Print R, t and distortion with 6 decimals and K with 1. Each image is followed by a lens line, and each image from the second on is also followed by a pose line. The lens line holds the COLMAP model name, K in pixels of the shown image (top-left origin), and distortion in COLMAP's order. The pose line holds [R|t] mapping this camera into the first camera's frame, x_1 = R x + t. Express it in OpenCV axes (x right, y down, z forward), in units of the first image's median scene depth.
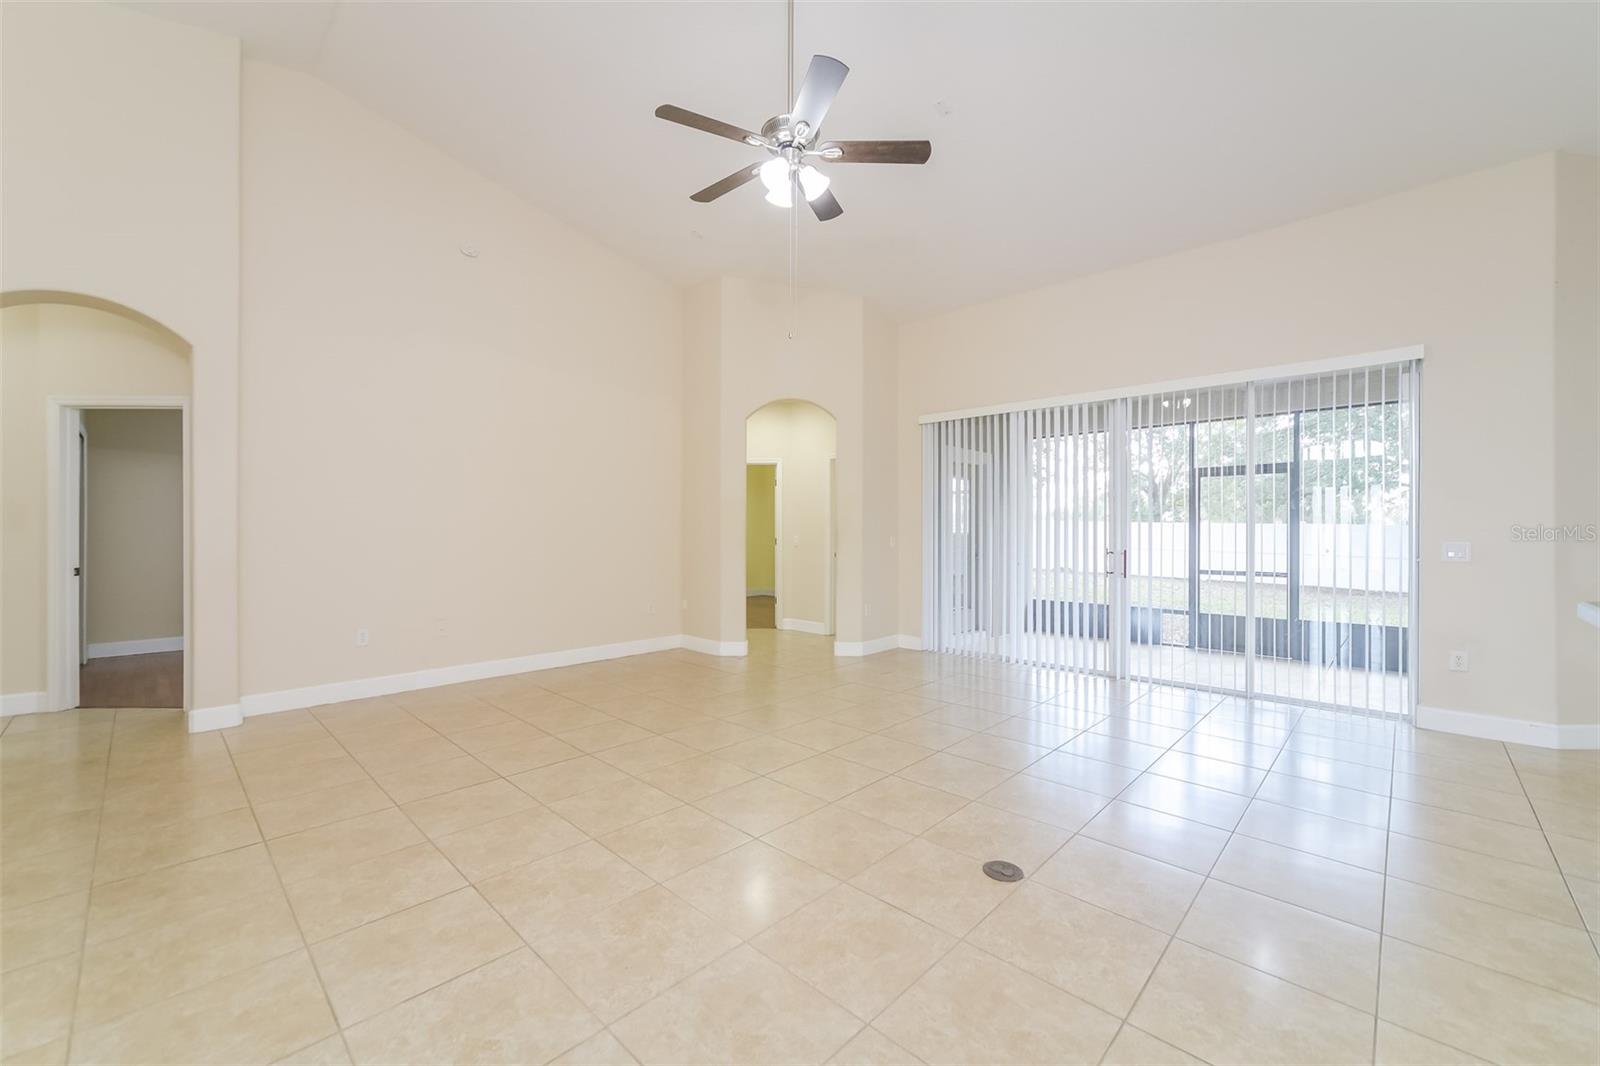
lens RADIAL K [[632.7, 0, 791.4], [0, 632.7, 526.4], [0, 0, 1]] dist [-0.012795, 0.001425]
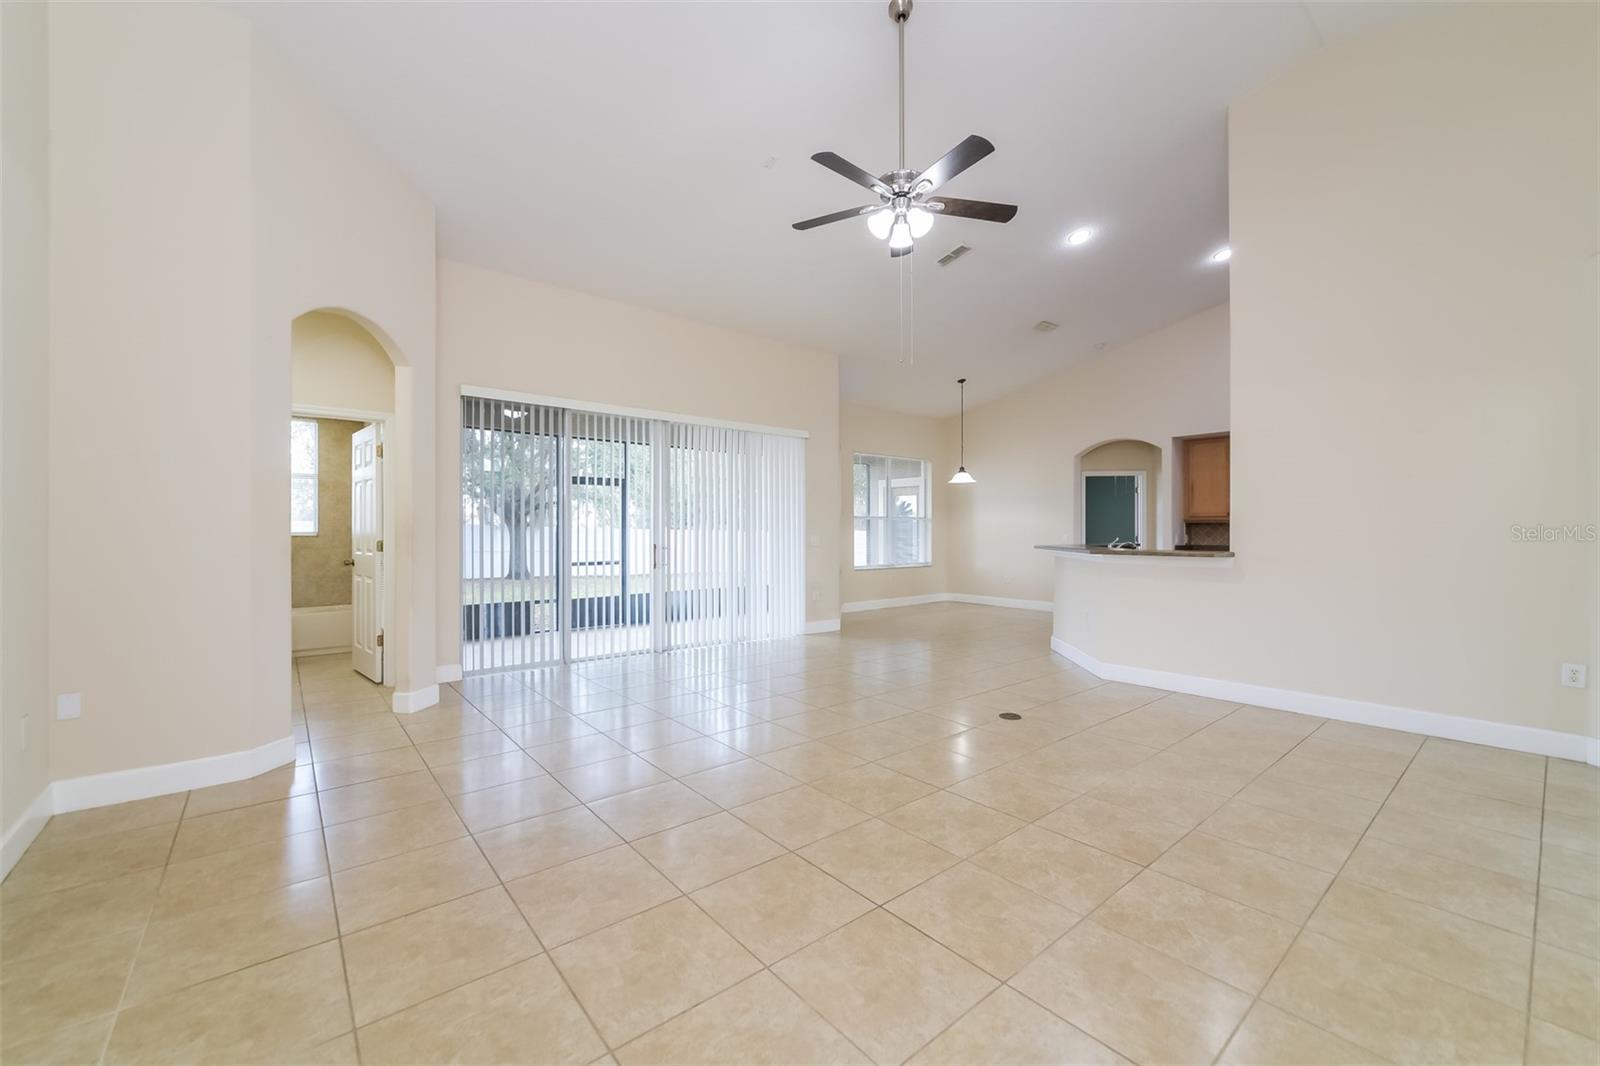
lens RADIAL K [[632.7, 0, 802.8], [0, 632.7, 527.5], [0, 0, 1]] dist [-0.012795, 0.001425]
pose [[0.113029, 0.002135, 0.993589, -0.509438], [-0.007328, 0.999972, -0.001315, 0.001666], [-0.993565, -0.007132, 0.113041, 0.457452]]
